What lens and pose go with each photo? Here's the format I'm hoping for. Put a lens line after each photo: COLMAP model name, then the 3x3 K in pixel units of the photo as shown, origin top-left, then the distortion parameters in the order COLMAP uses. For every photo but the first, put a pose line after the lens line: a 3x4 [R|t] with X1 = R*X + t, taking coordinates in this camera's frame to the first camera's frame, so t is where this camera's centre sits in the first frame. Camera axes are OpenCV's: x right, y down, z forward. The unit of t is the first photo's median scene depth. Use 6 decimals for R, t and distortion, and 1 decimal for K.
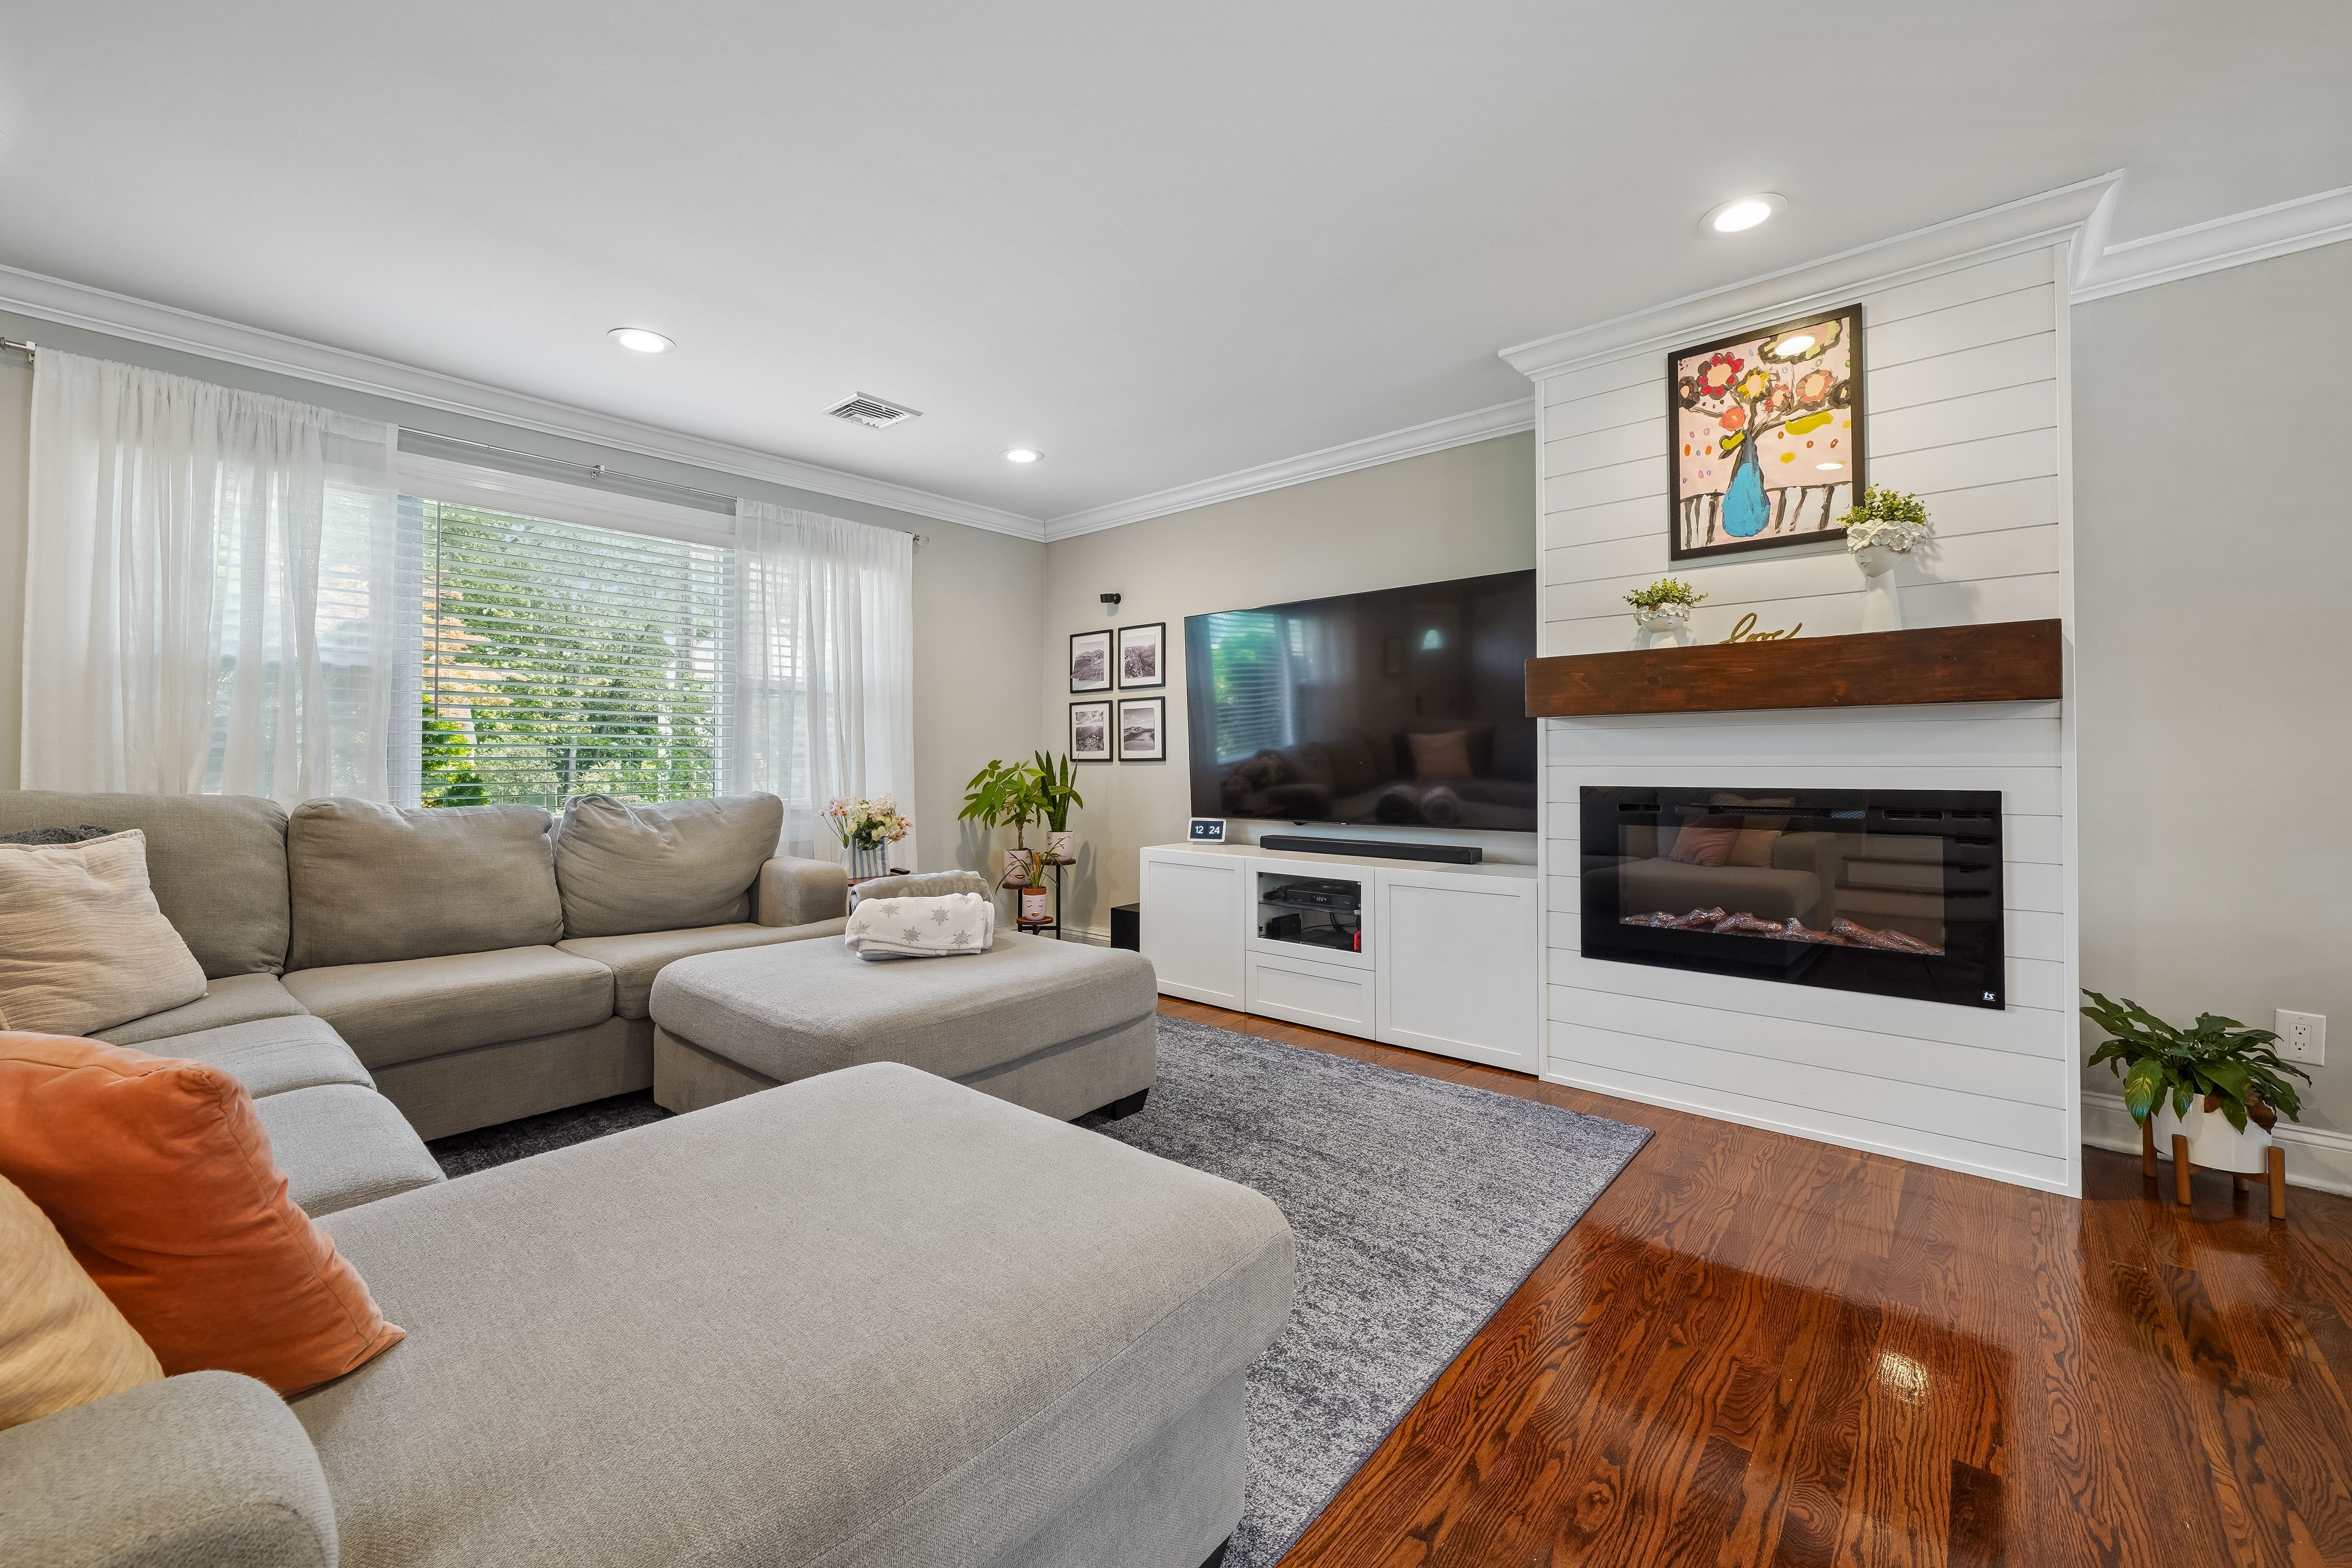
lens RADIAL K [[944.1, 0, 1169.2], [0, 944.1, 747.1], [0, 0, 1]] dist [-0.005553, 0.000403]
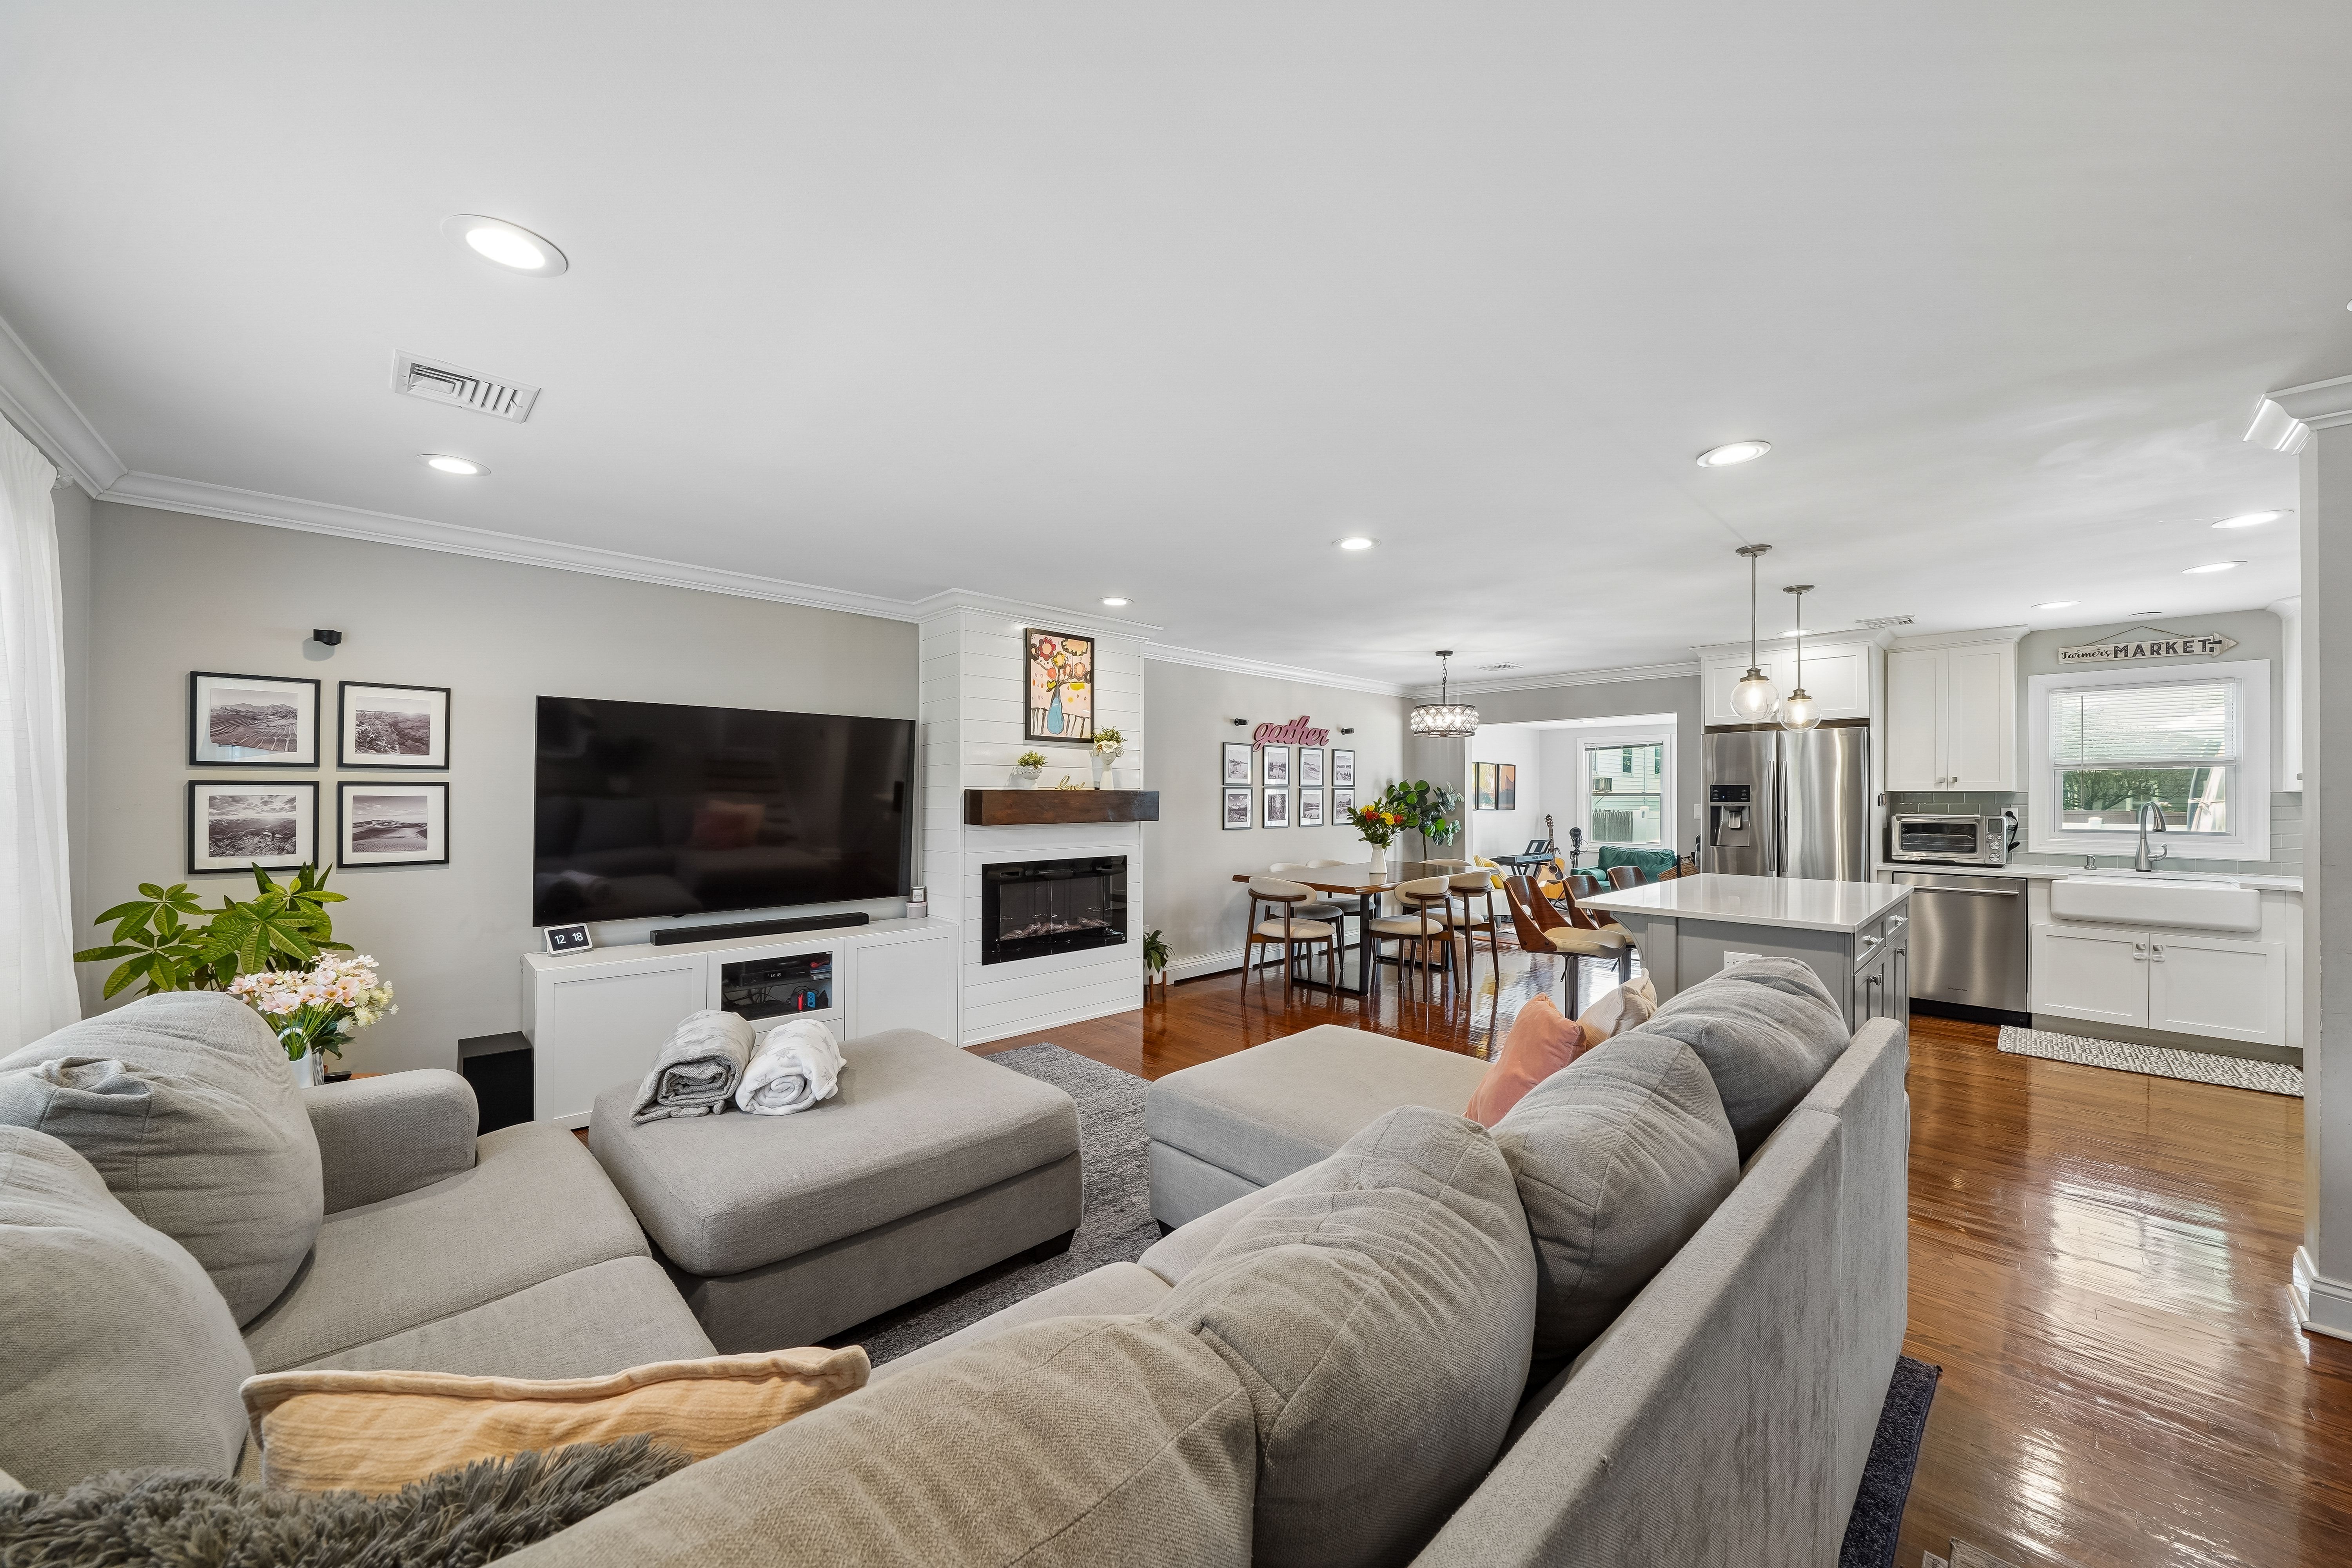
lens RADIAL K [[851.6, 0, 1188.0], [0, 851.6, 789.8], [0, 0, 1]] dist [-0.008034, 0.000338]
pose [[0.080606, 0.008216, 0.996712, -1.160017], [-0.022611, 0.999724, -0.006413, -0.099356], [-0.996490, -0.022019, 0.080769, 0.566523]]
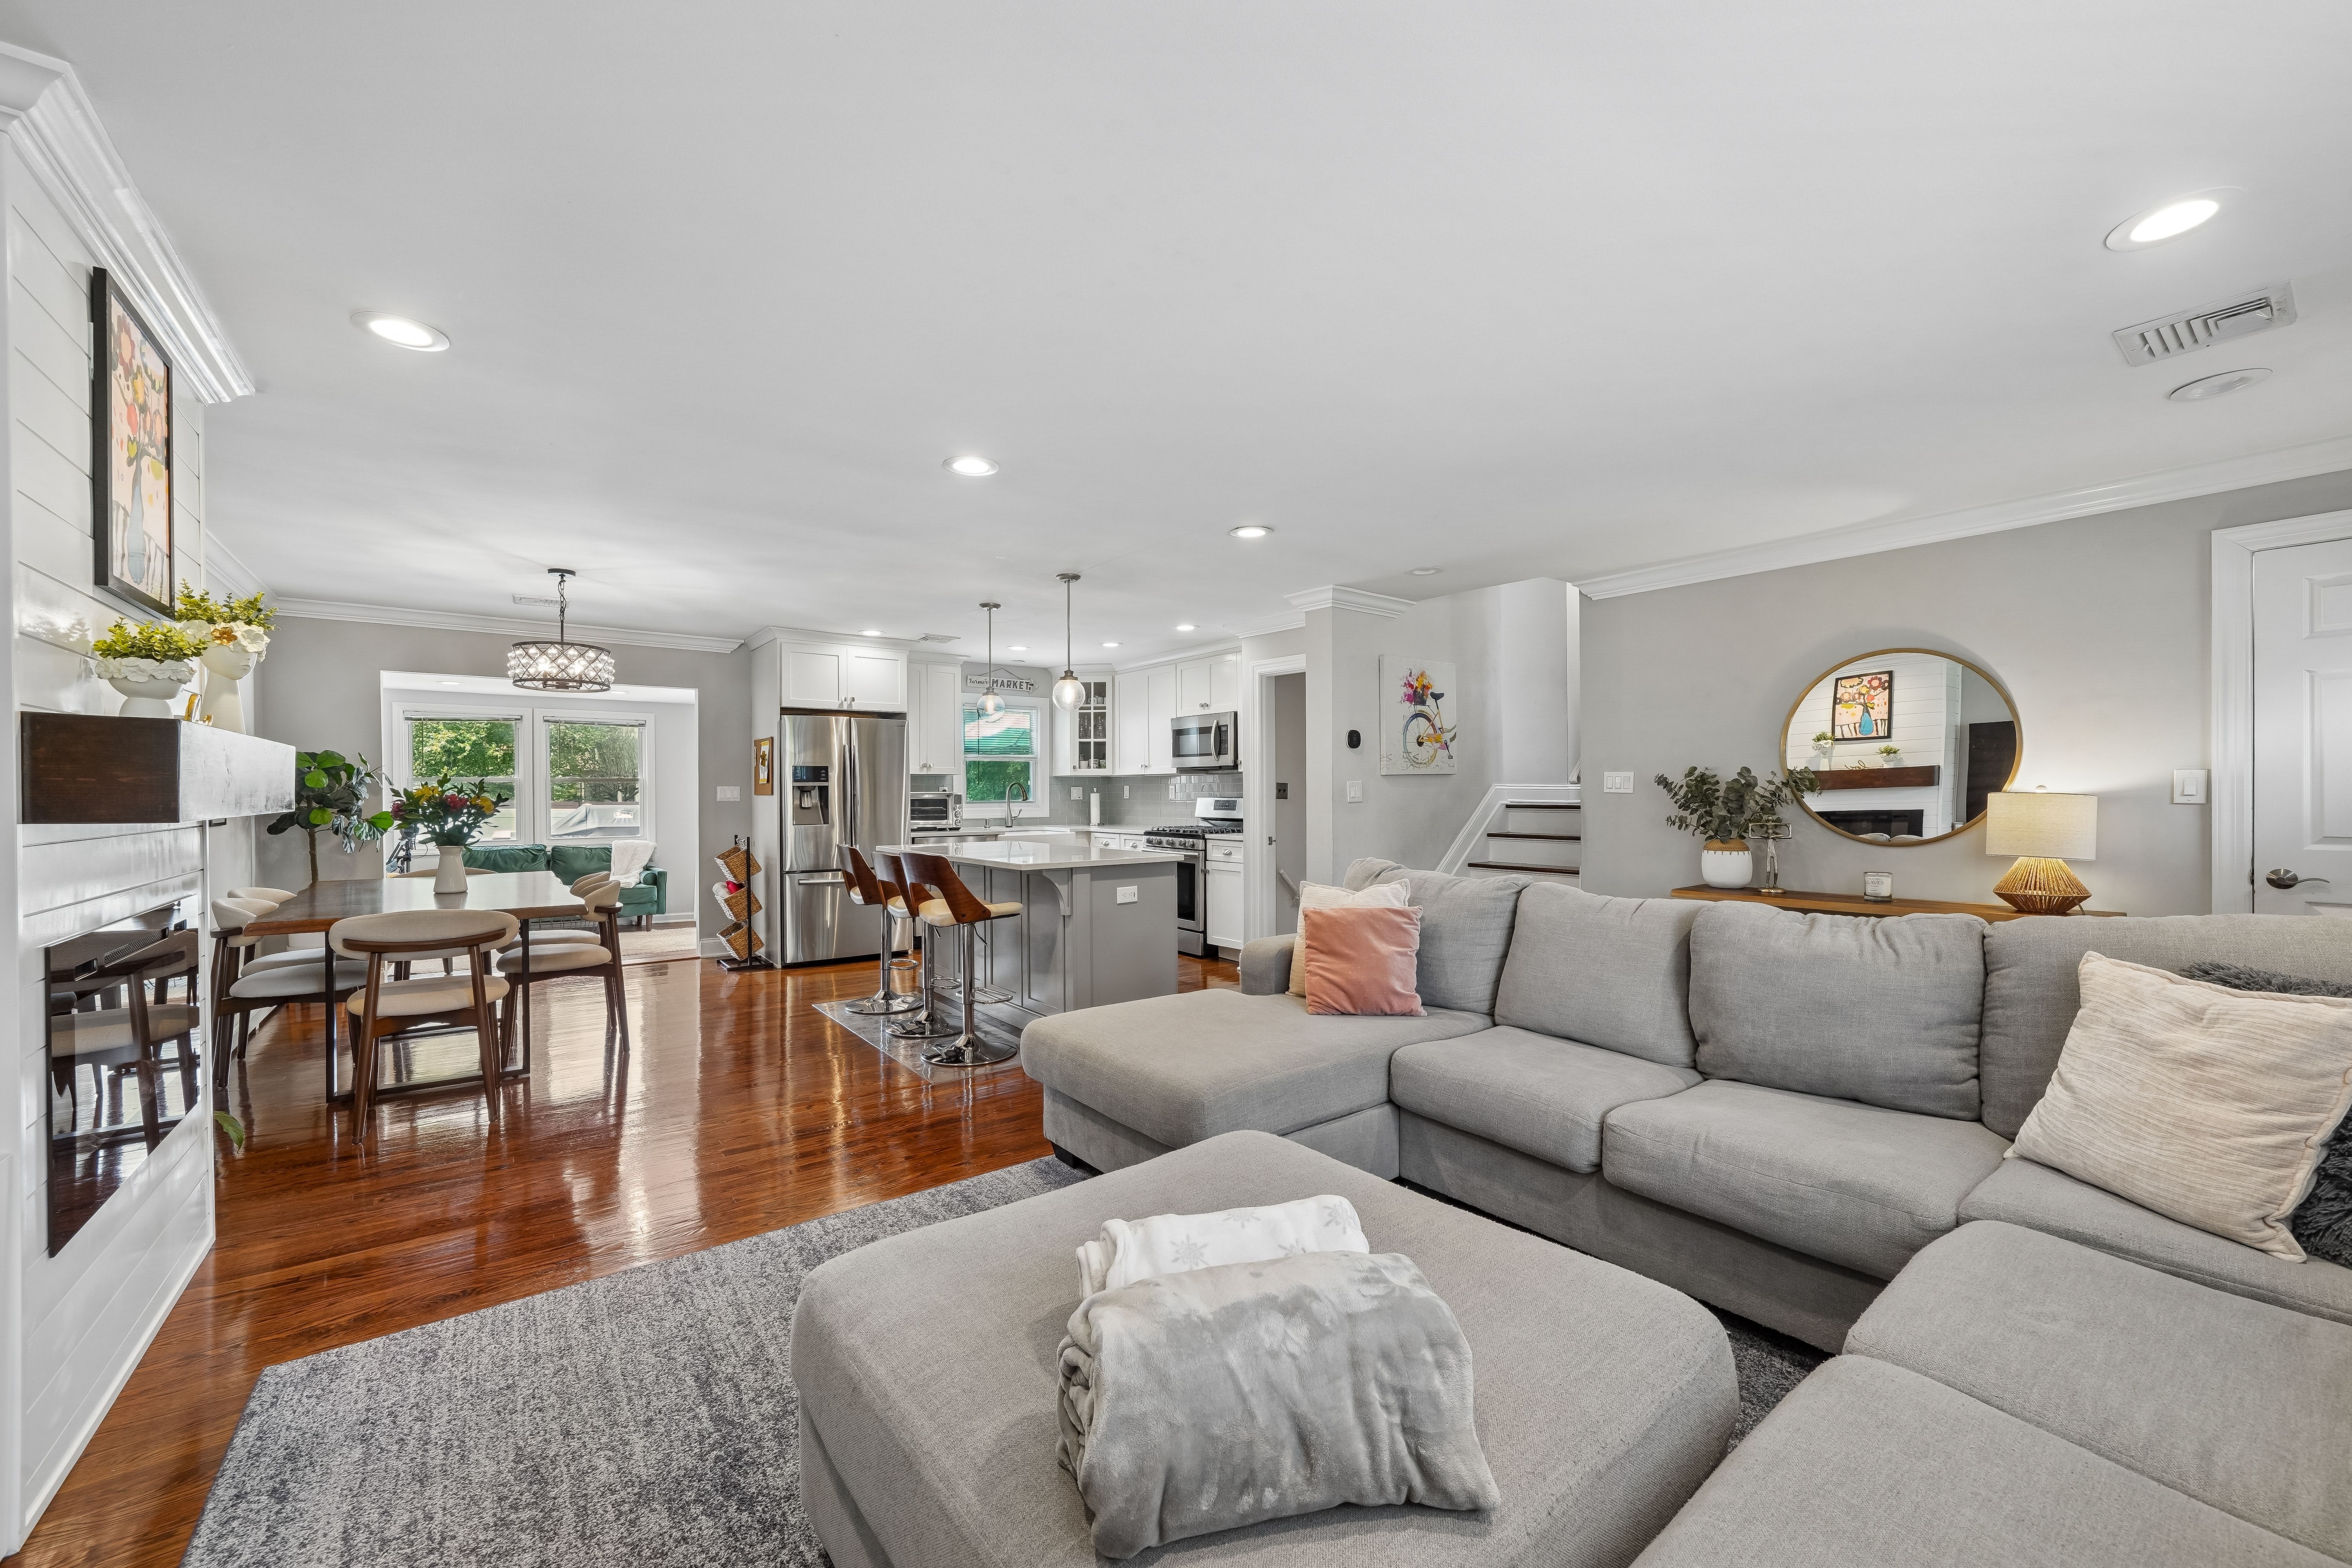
lens RADIAL K [[915.9, 0, 1171.5], [0, 915.9, 791.2], [0, 0, 1]] dist [-0.009451, 0.000111]
pose [[-0.978623, 0.005709, 0.205582, -0.352792], [0.001704, 0.999805, -0.019654, -0.041595], [-0.205655, -0.018884, -0.978442, 1.520169]]
